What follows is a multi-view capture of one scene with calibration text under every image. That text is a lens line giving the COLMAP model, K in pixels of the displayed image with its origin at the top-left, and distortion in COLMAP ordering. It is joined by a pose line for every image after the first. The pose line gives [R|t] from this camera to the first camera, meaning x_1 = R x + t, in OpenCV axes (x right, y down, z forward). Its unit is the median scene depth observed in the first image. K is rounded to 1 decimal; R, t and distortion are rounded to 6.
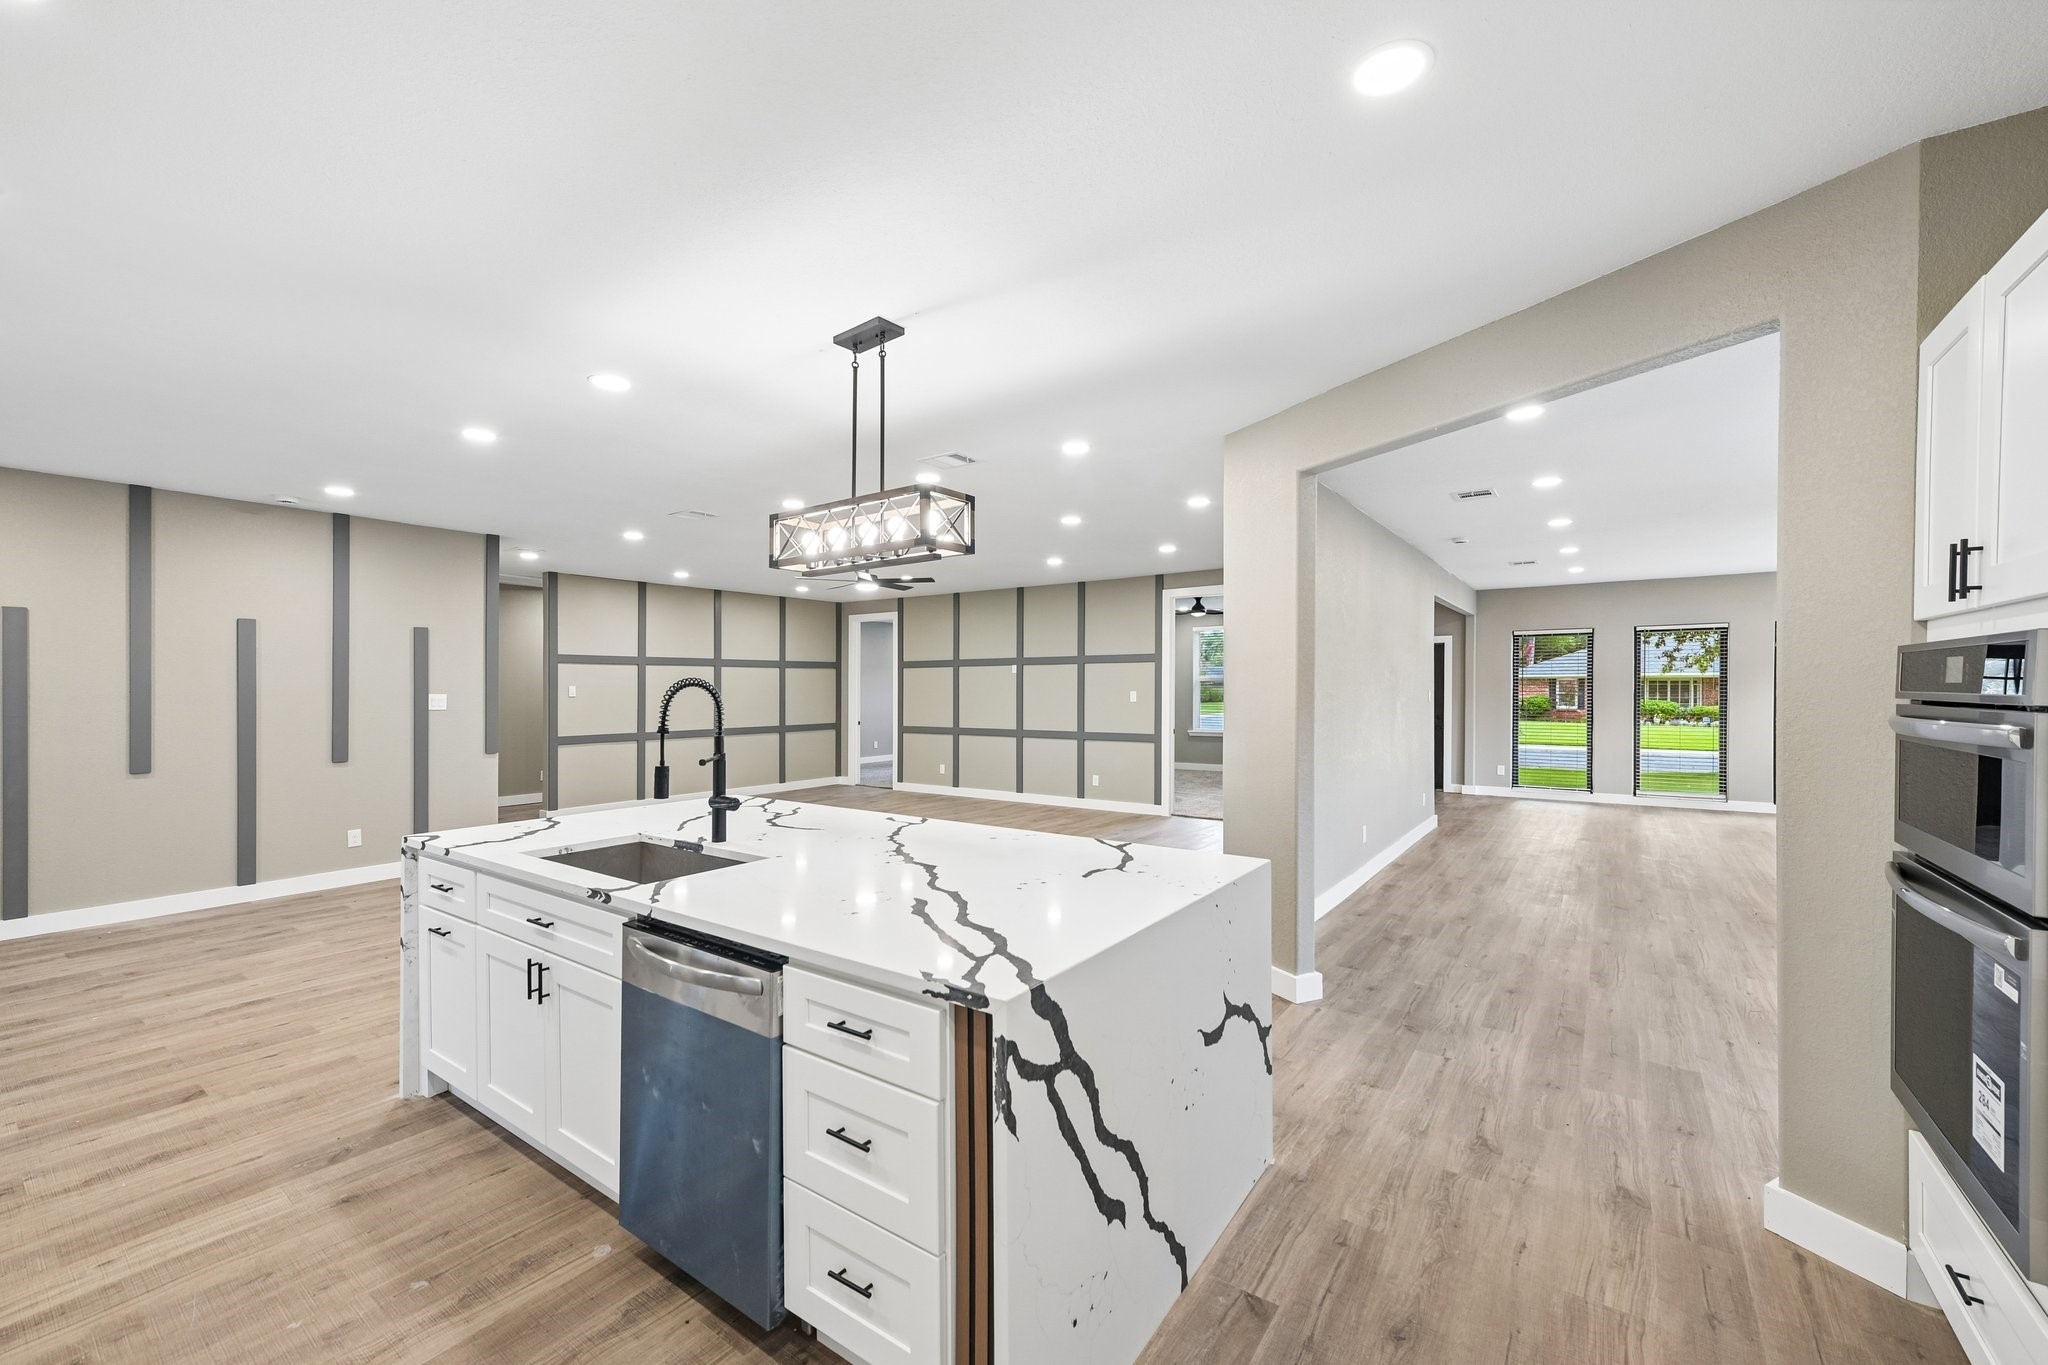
lens RADIAL K [[823.5, 0, 1037.7], [0, 823.5, 682.4], [0, 0, 1]] dist [-0.007449, -0.002171]
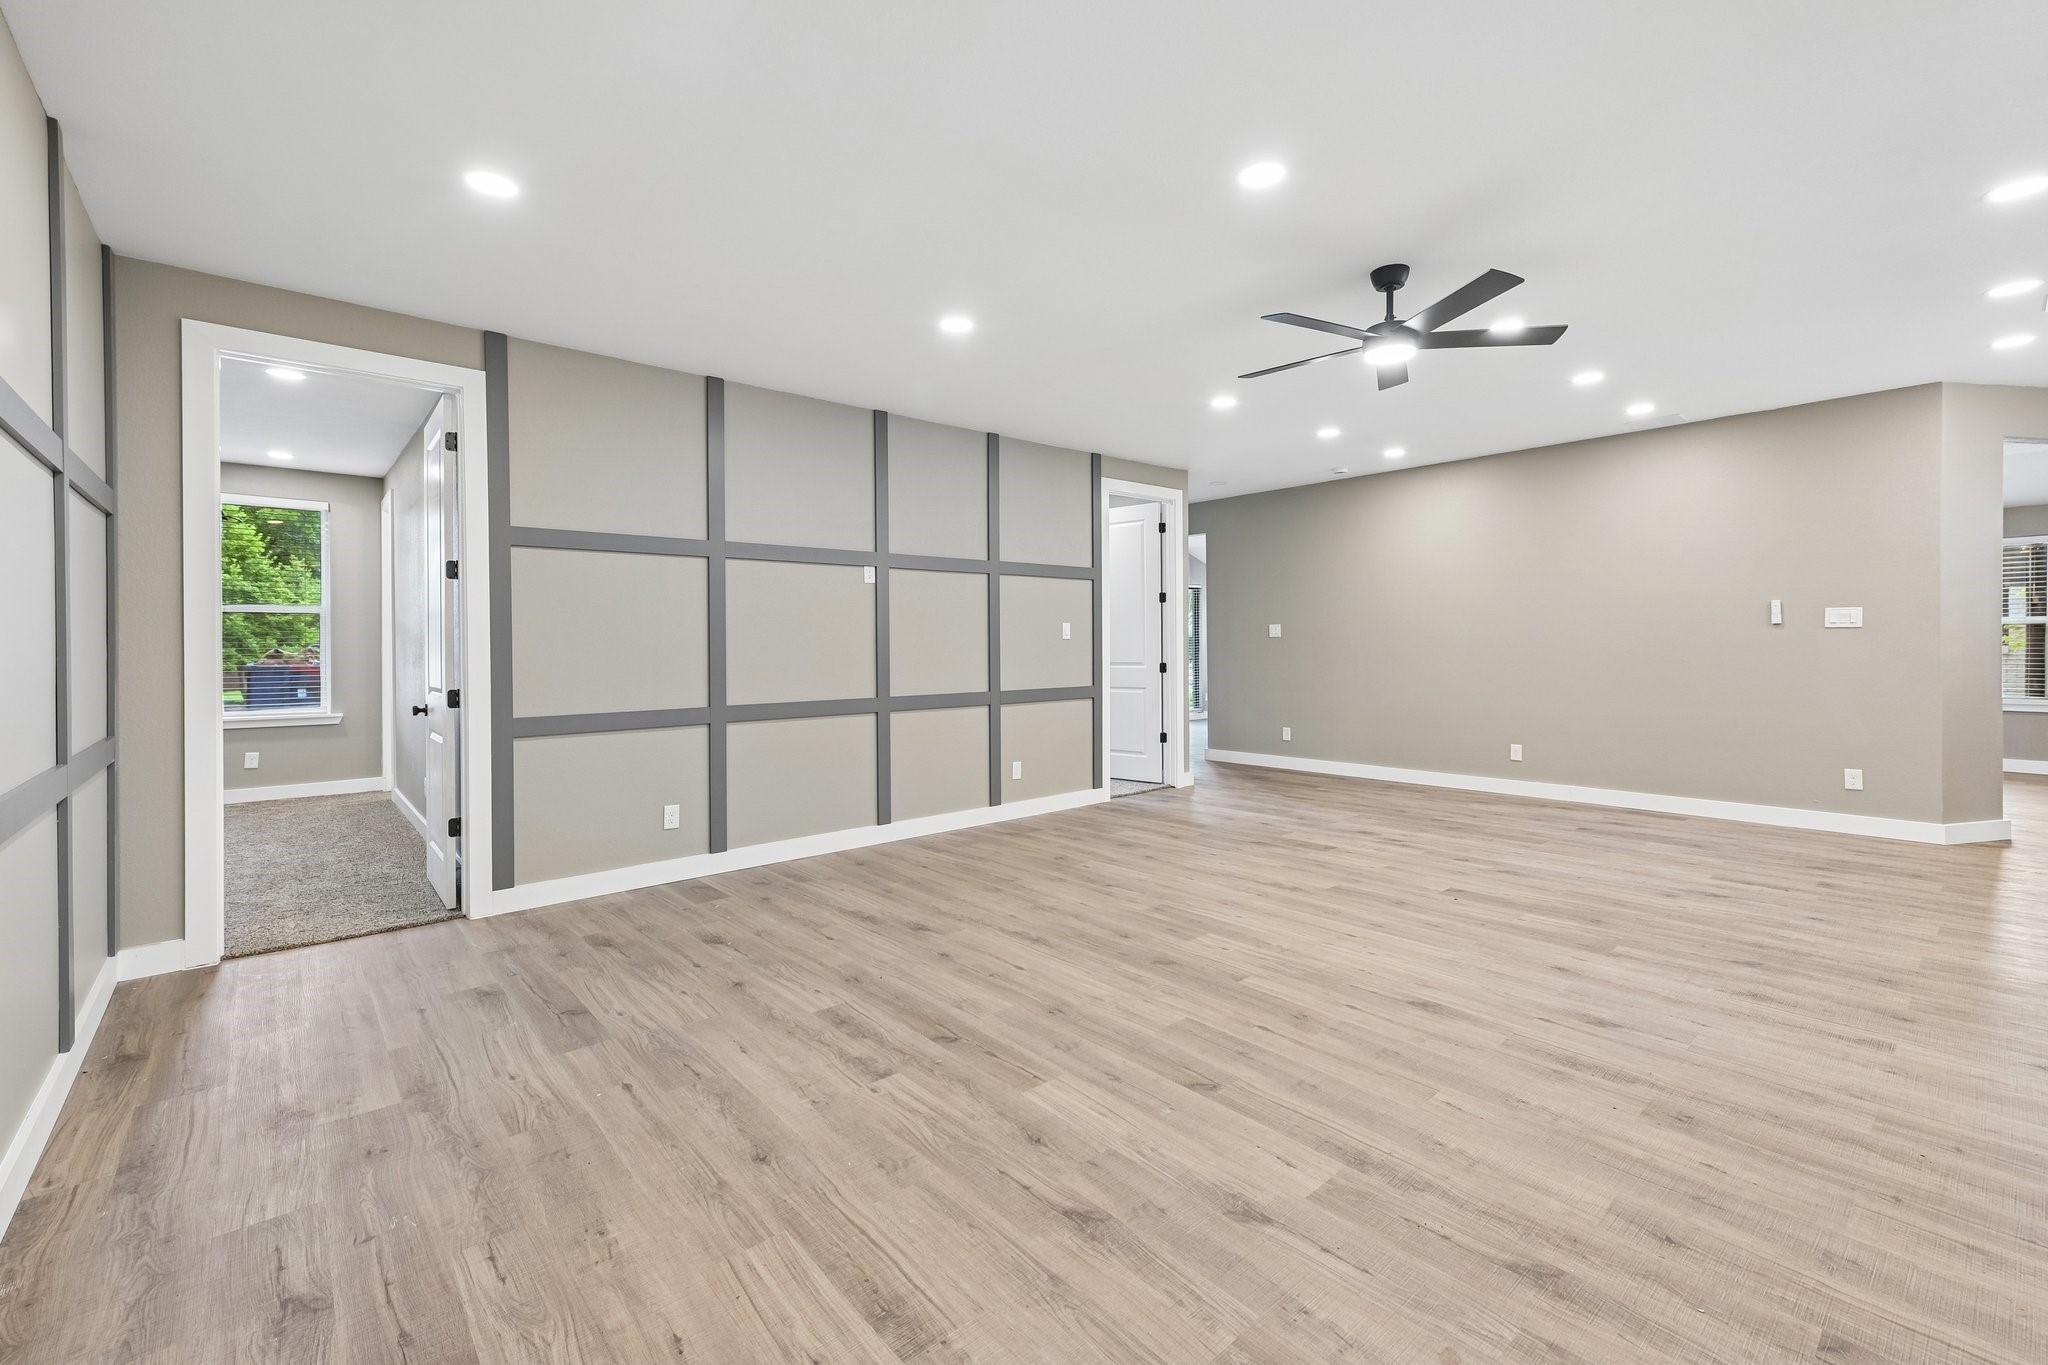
lens RADIAL K [[871.8, 0, 1039.6], [0, 871.8, 655.5], [0, 0, 1]] dist [0.001079, 0.000502]
pose [[0.221700, -0.010346, 0.975060, -0.550490], [0.003903, 0.999945, 0.009723, 0.029491], [-0.975107, 0.001650, 0.221728, 0.846088]]
